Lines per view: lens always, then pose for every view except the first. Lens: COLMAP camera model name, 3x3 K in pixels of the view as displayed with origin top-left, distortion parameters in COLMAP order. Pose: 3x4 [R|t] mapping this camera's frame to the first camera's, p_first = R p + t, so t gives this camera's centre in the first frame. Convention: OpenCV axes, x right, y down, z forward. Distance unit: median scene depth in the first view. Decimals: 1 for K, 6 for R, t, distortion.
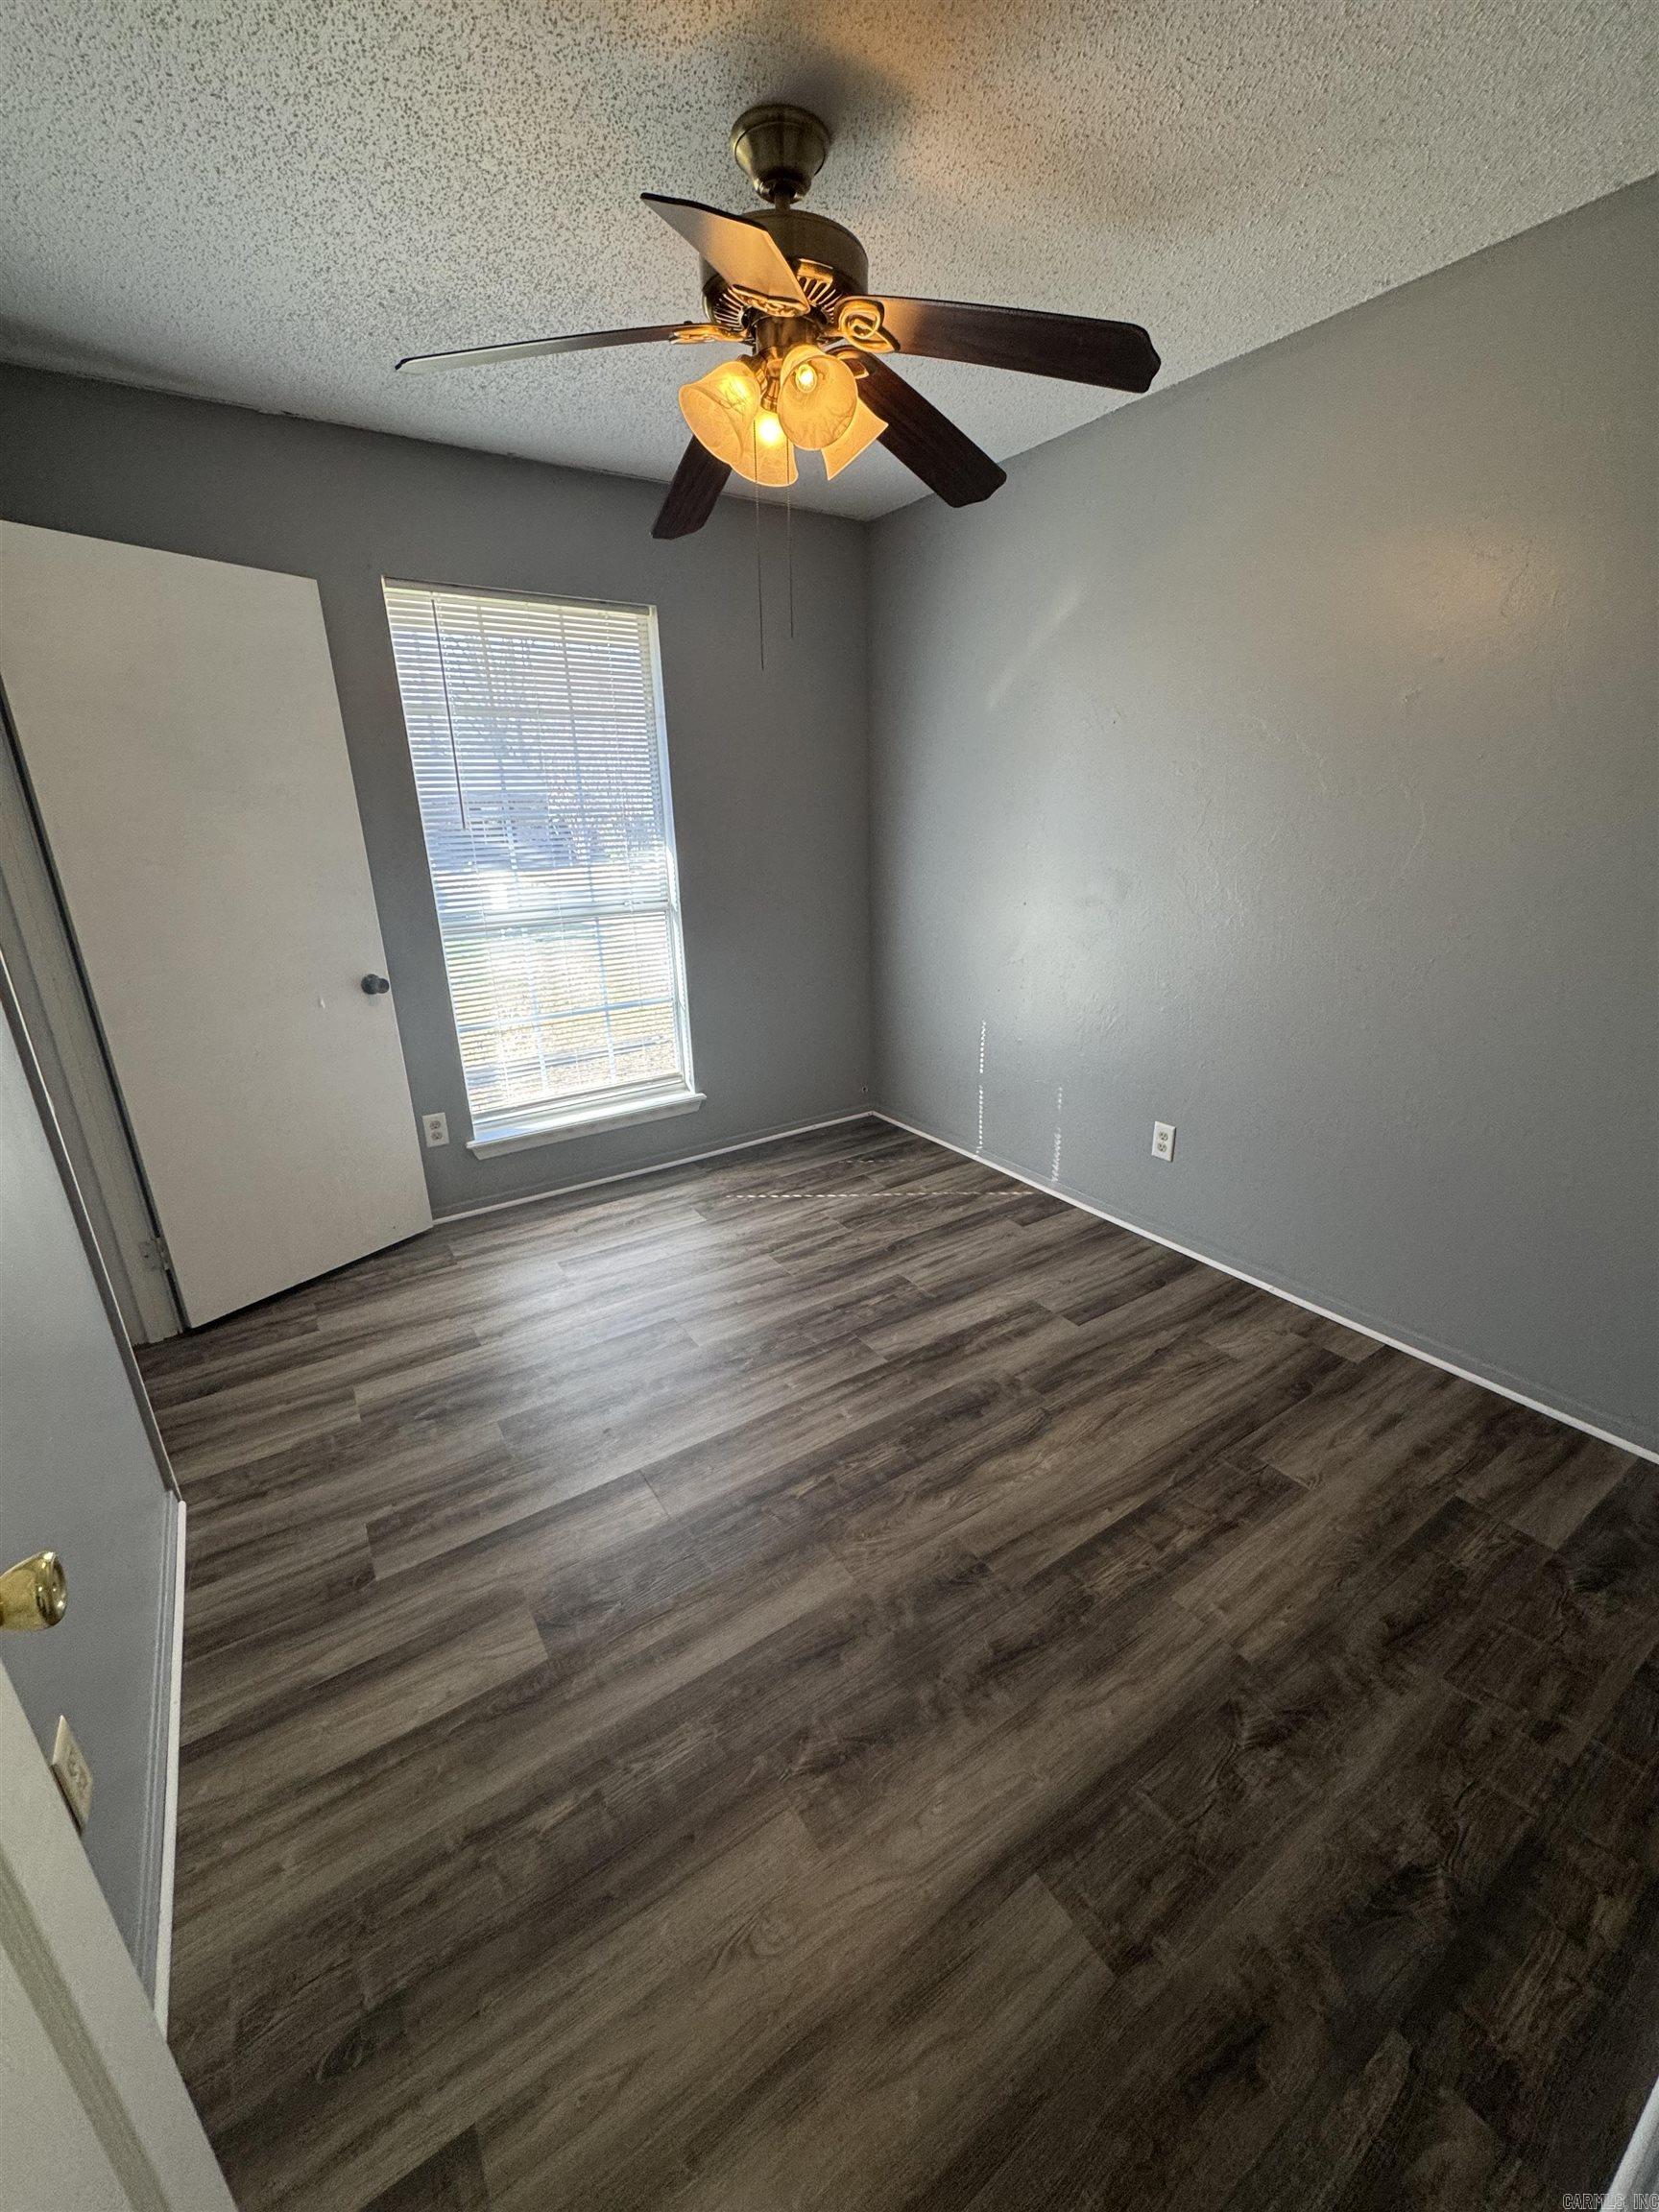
lens RADIAL K [[889.4, 0, 830.4], [0, 889.4, 1104.4], [0, 0, 1]] dist [-0.003595, 0.001179]
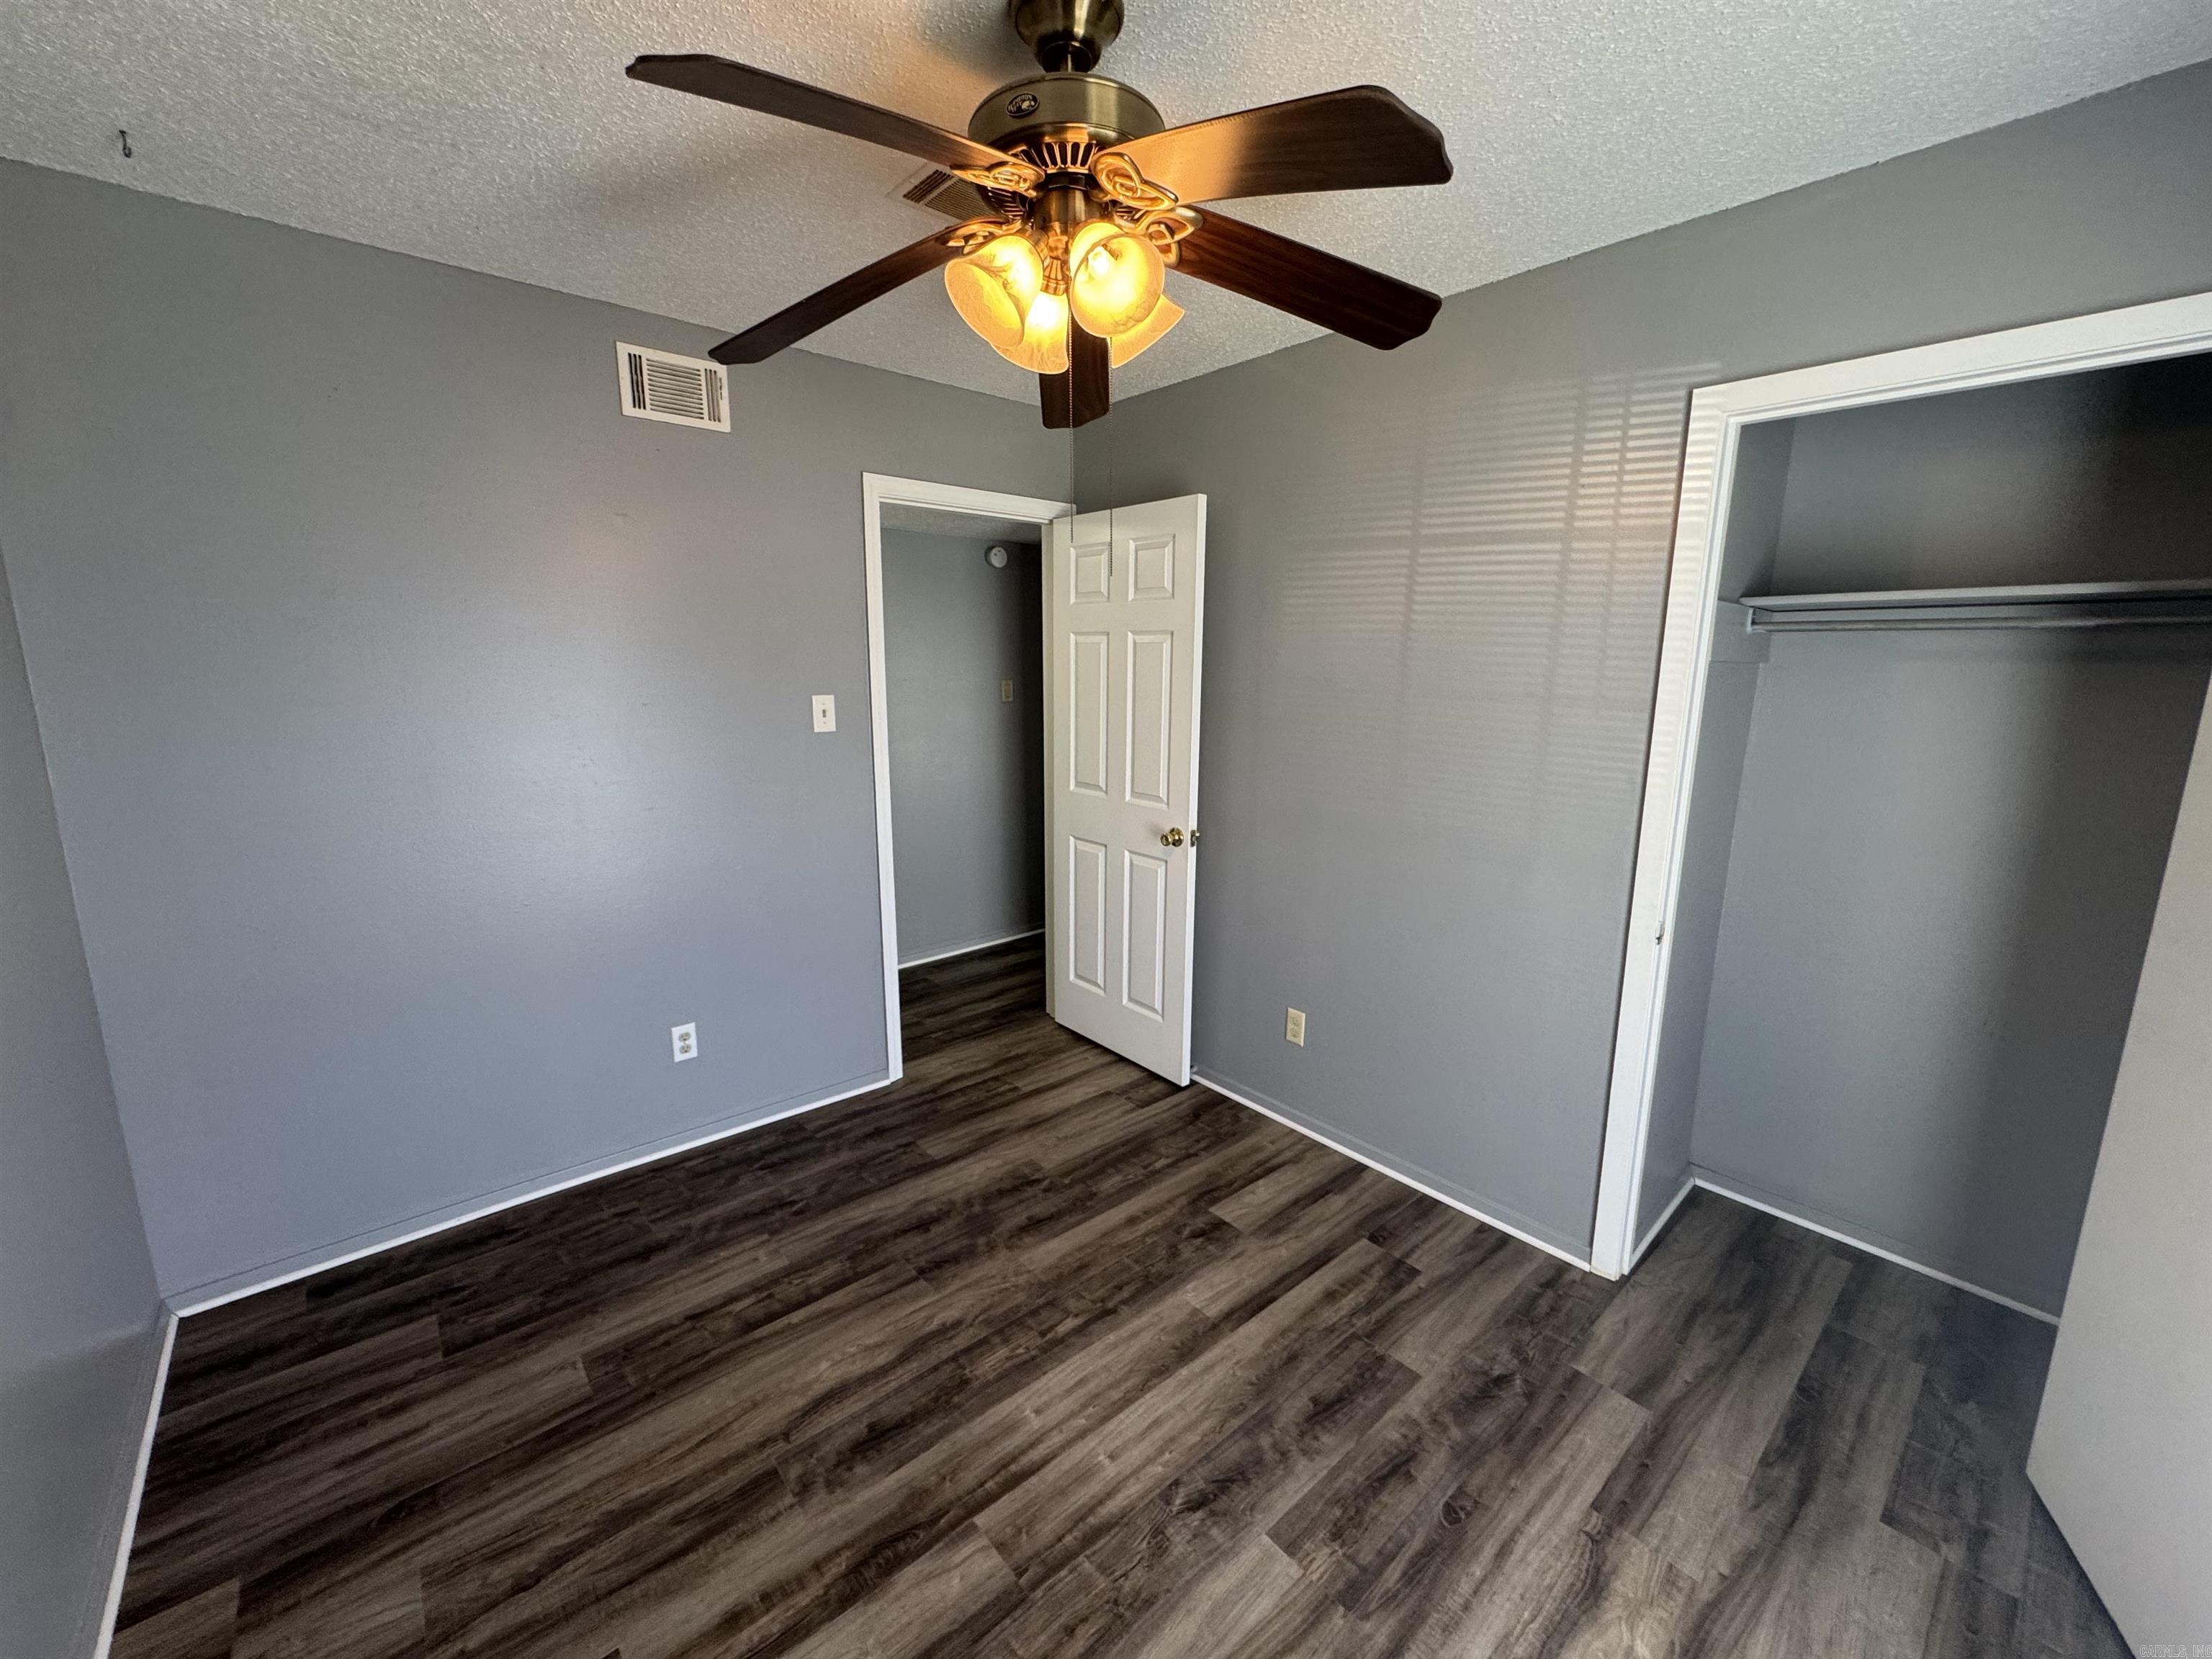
lens RADIAL K [[889.4, 0, 1104.0], [0, 889.4, 831.3], [0, 0, 1]] dist [-0.003595, 0.001179]
pose [[-0.991749, 0.037110, -0.122705, 0.036596], [-0.027770, 0.872264, 0.488246, -0.632176], [0.125150, 0.487625, -0.864037, 1.691932]]
